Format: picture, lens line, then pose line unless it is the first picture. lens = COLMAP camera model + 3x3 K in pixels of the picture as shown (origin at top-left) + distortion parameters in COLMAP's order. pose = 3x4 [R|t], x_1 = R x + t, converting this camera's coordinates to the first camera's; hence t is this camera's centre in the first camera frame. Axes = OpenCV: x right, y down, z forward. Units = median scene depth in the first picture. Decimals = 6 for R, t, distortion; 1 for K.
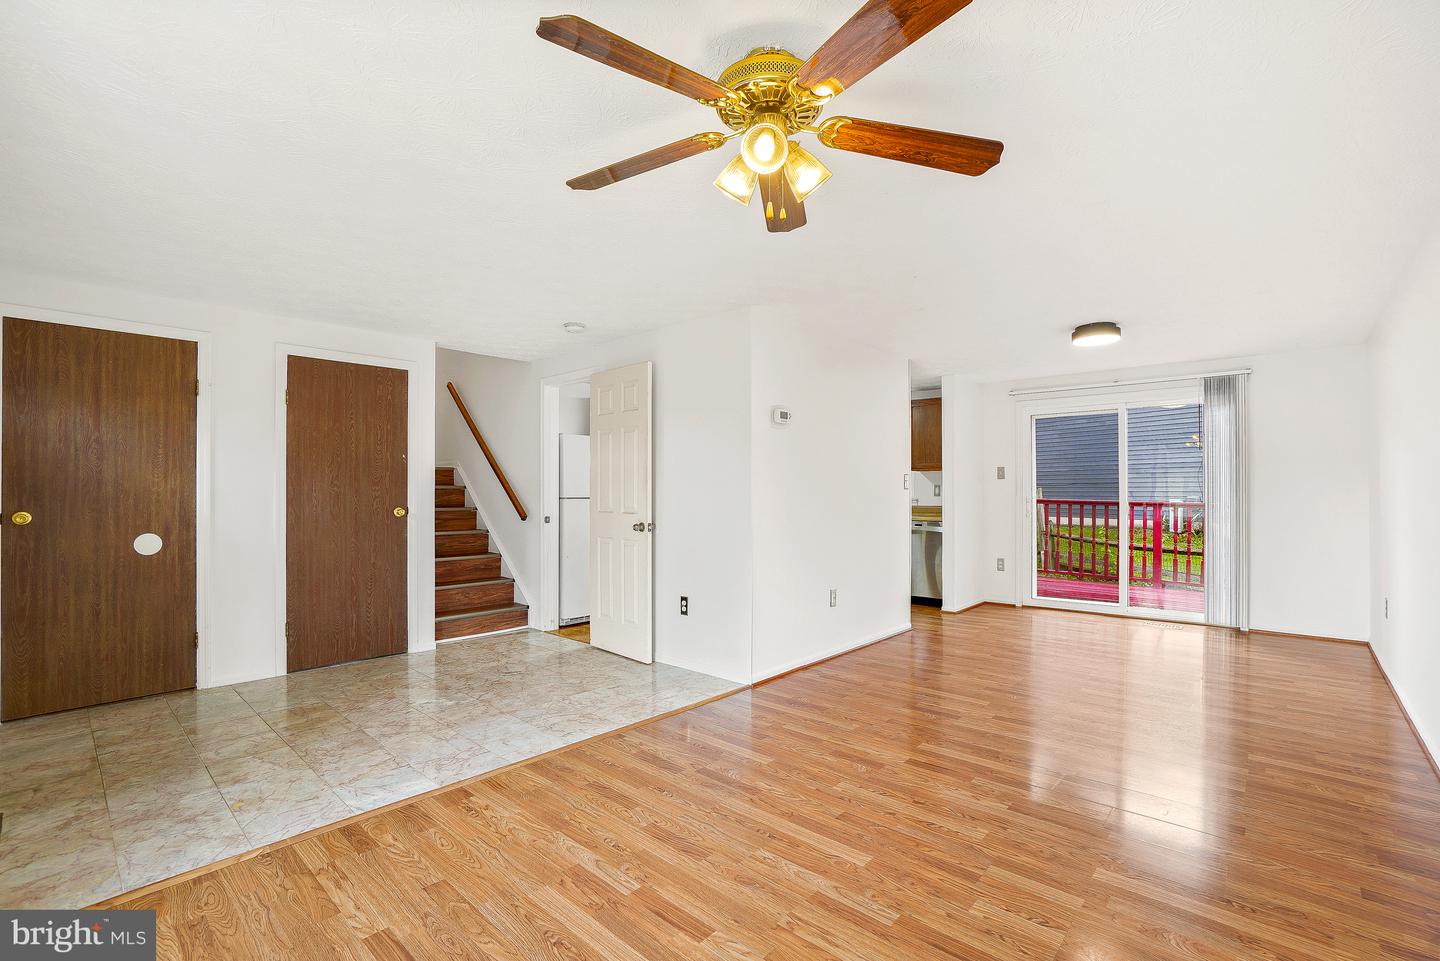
lens RADIAL K [[642.6, 0, 728.0], [0, 642.6, 487.7], [0, 0, 1]] dist [-0.058075, 0.022462]
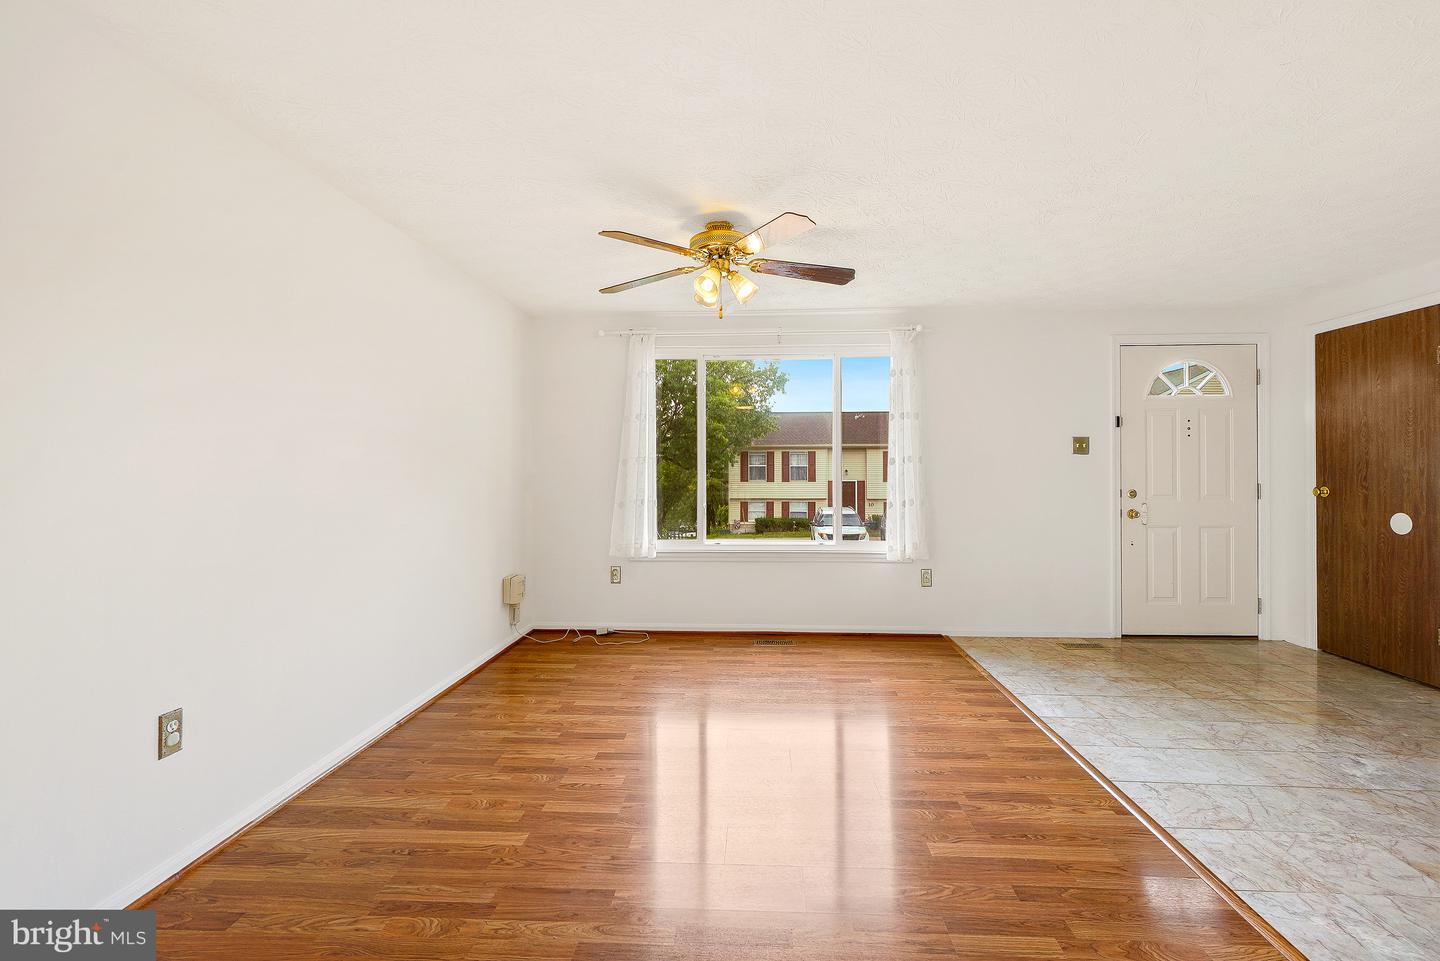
lens RADIAL K [[628.2, 0, 730.0], [0, 628.2, 471.4], [0, 0, 1]] dist [0.001319, -0.000215]
pose [[-0.773595, 0.001918, -0.633677, 0.453562], [0.003728, 0.999992, -0.001525, 0.004278], [0.633669, -0.003542, -0.773596, 0.929411]]
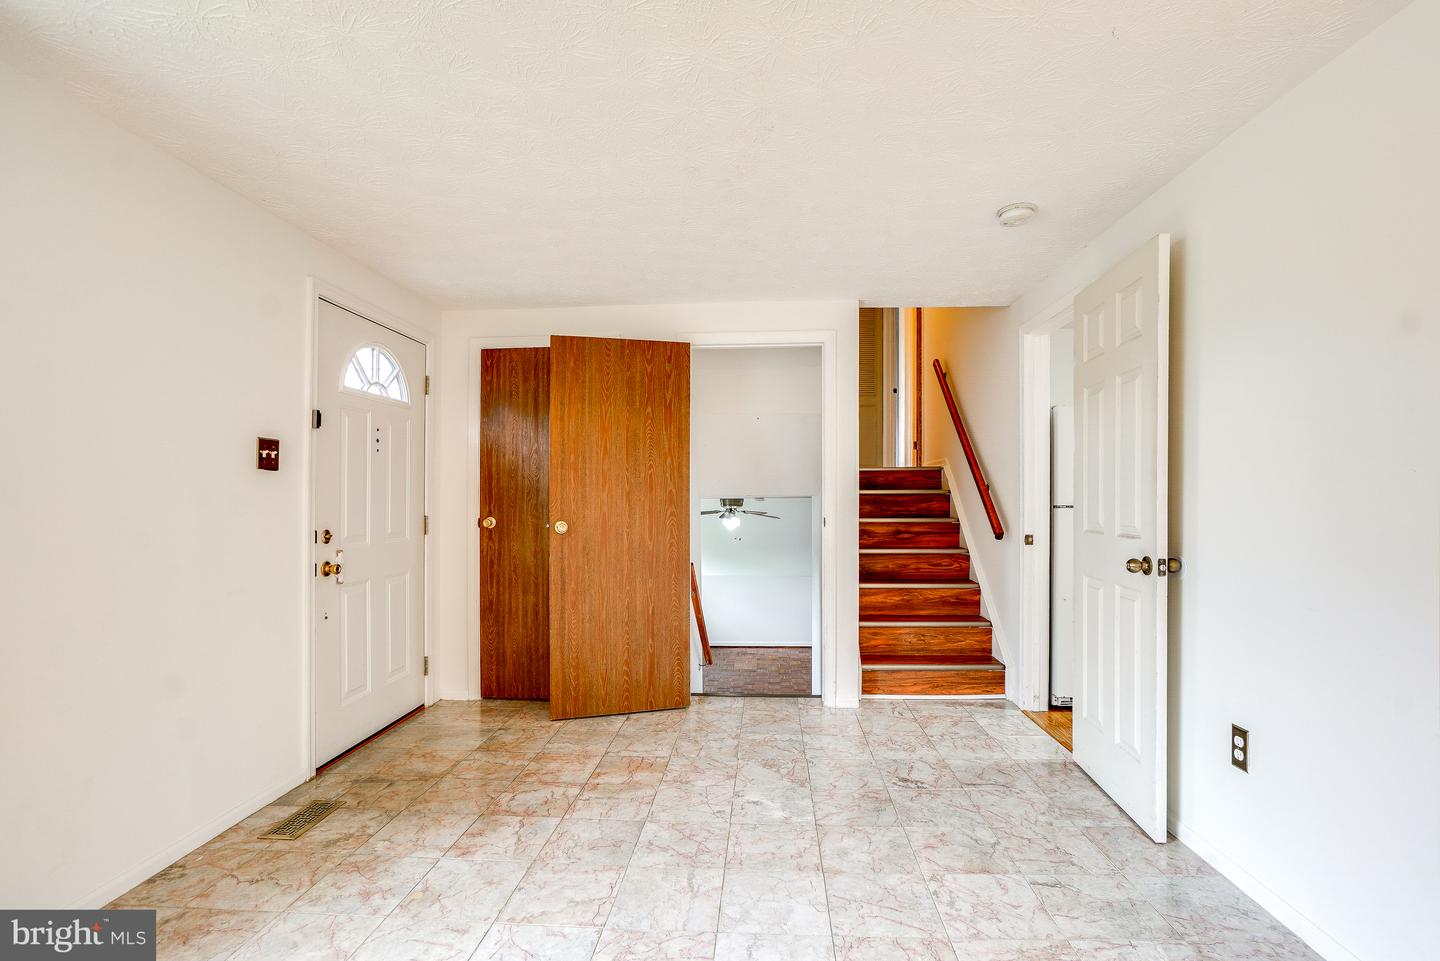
lens RADIAL K [[662.8, 0, 731.8], [0, 662.8, 476.8], [0, 0, 1]] dist [-0.060502, 0.022409]
pose [[0.630066, -0.028655, -0.776012, 0.062863], [0.008485, 0.999513, -0.030020, 0.003891], [0.776495, 0.012330, 0.630003, 0.441289]]
